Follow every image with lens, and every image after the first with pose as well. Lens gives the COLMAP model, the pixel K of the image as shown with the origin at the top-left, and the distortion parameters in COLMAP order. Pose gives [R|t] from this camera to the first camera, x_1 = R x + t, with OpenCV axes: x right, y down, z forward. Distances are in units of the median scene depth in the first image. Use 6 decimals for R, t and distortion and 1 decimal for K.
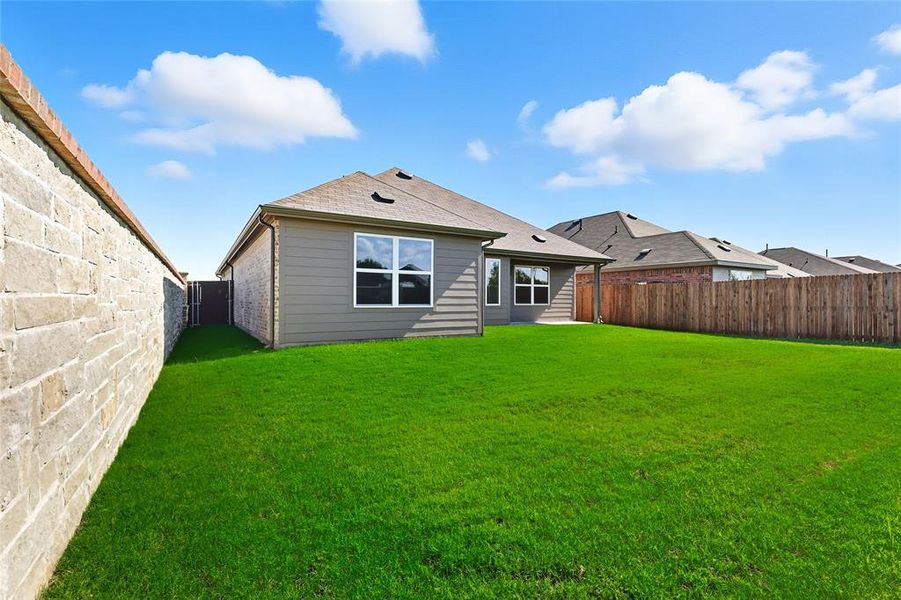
lens RADIAL K [[394.2, 0, 451.8], [0, 394.2, 299.4], [0, 0, 1]] dist [0.002670, -0.000162]
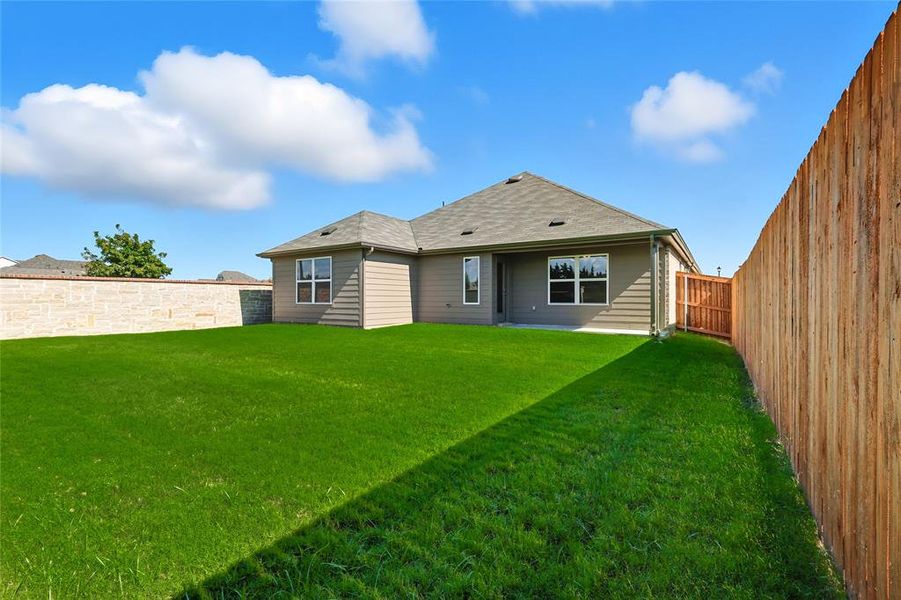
lens RADIAL K [[394.2, 0, 451.8], [0, 394.2, 299.4], [0, 0, 1]] dist [0.002670, -0.000162]
pose [[0.419775, 0.001400, -0.907627, 1.311513], [0.003817, 0.999987, 0.003307, -0.000299], [0.907620, -0.004852, 0.419765, 0.745089]]
